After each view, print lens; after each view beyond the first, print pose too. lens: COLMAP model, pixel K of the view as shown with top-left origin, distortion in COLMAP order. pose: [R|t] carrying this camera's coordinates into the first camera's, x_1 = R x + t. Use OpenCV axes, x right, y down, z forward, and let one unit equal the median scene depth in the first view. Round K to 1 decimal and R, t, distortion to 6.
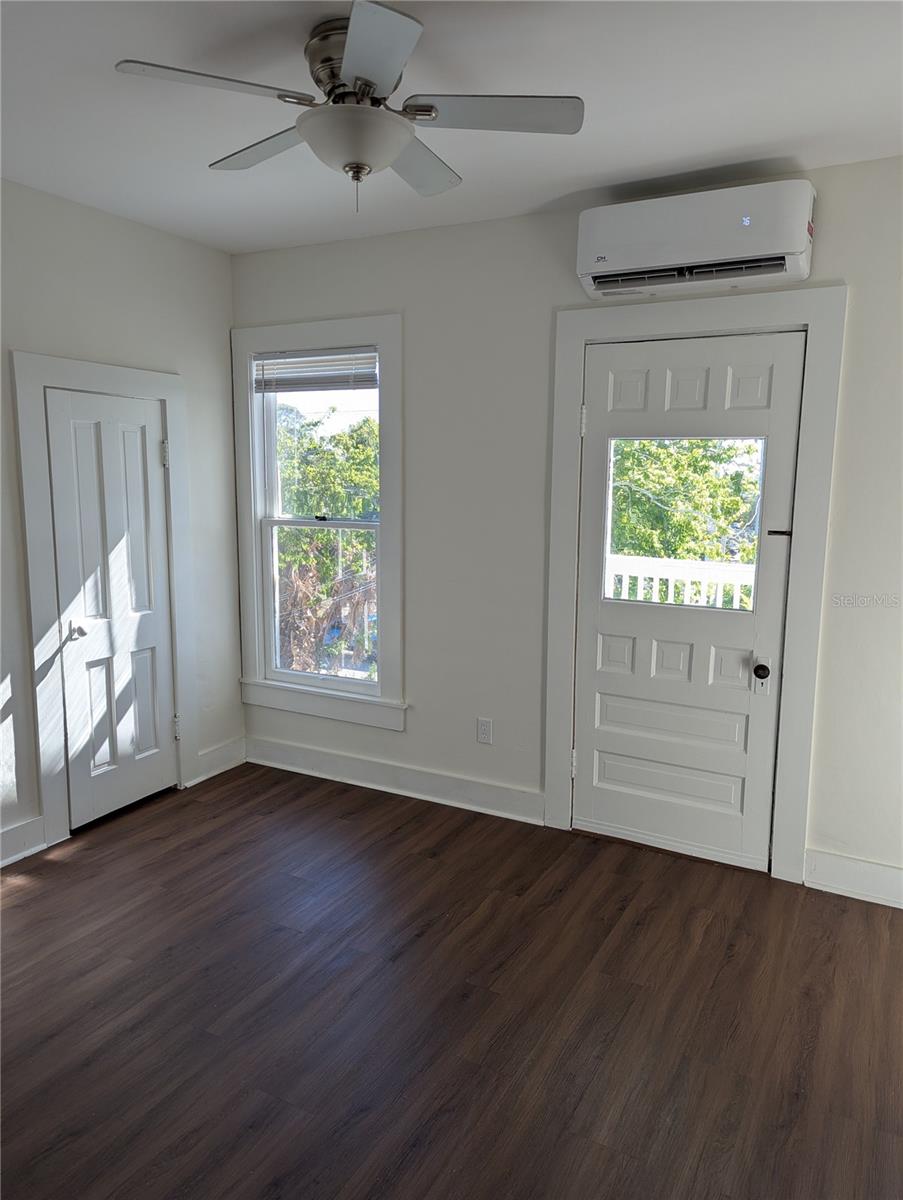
lens RADIAL K [[847.2, 0, 449.7], [0, 847.2, 610.5], [0, 0, 1]] dist [0.007785, 0.002166]
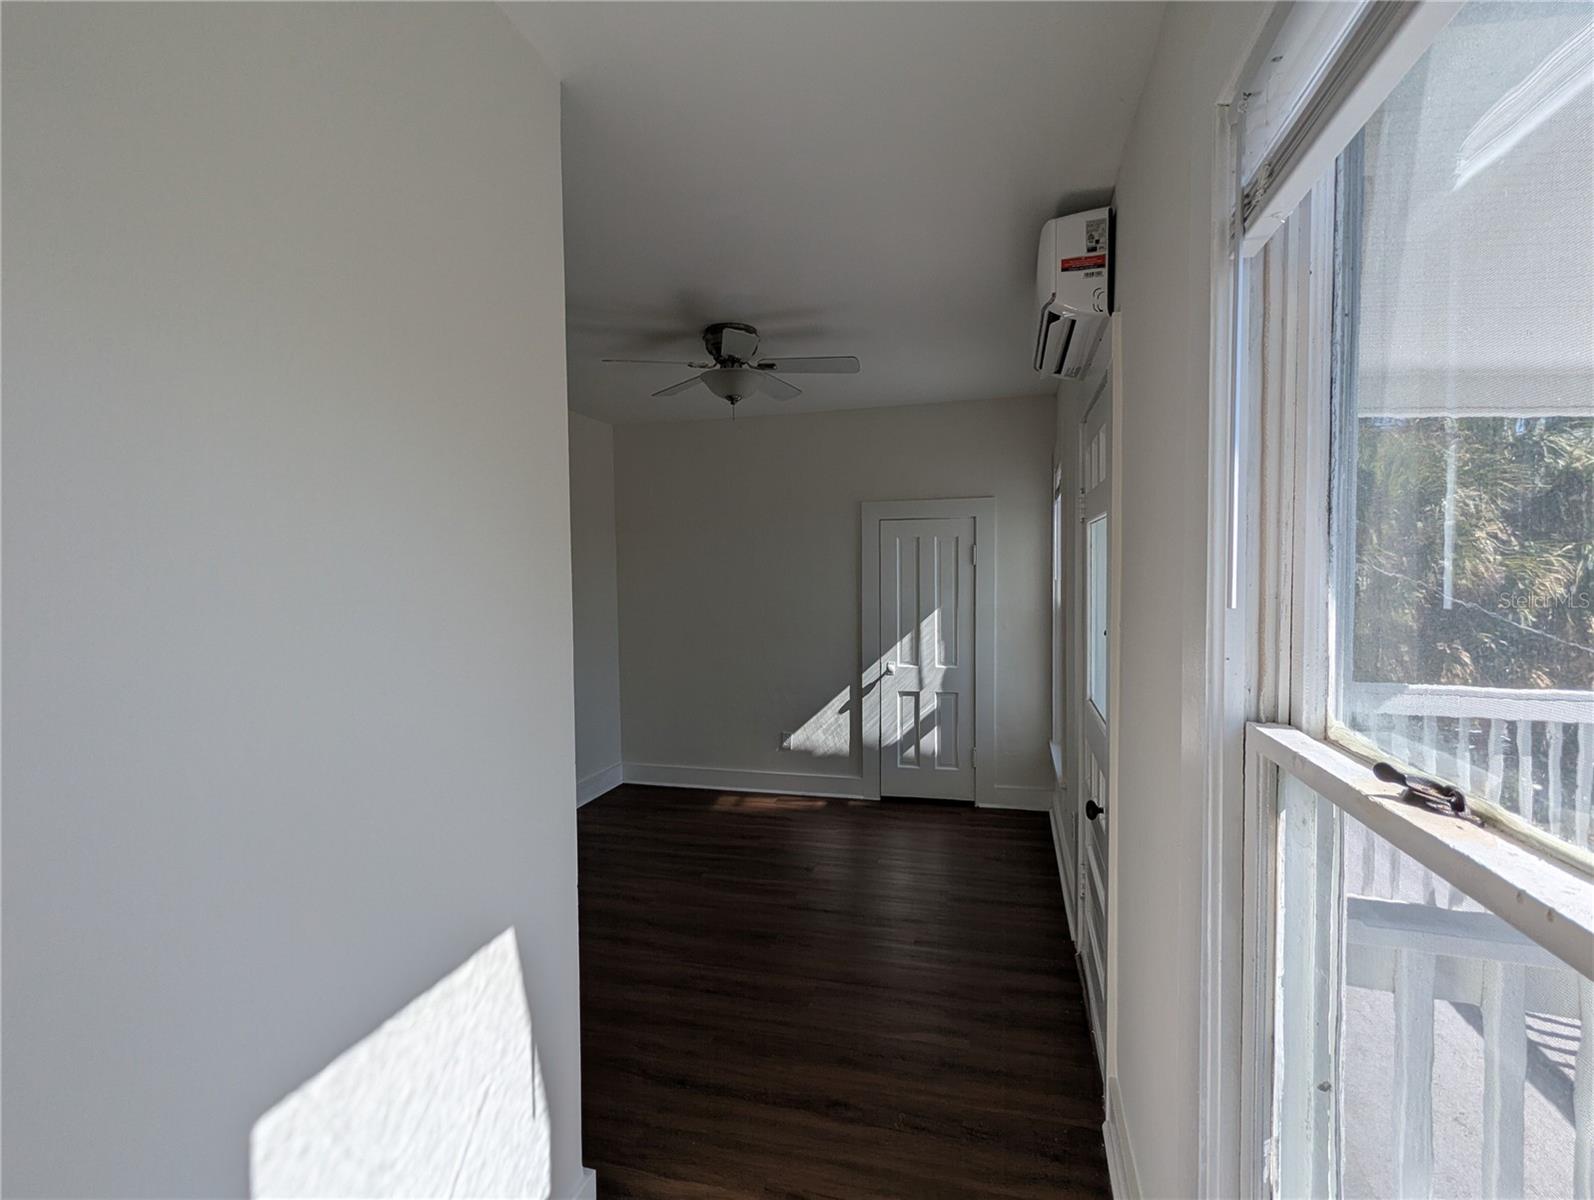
lens RADIAL K [[760.1, 0, 802.5], [0, 760.1, 602.8], [0, 0, 1]] dist [-0.000167, 0.000129]
pose [[0.240680, 0.036723, -0.969910, 0.863099], [-0.145734, 0.989323, 0.001294, -0.073422], [0.959601, 0.141037, 0.243462, 0.474899]]
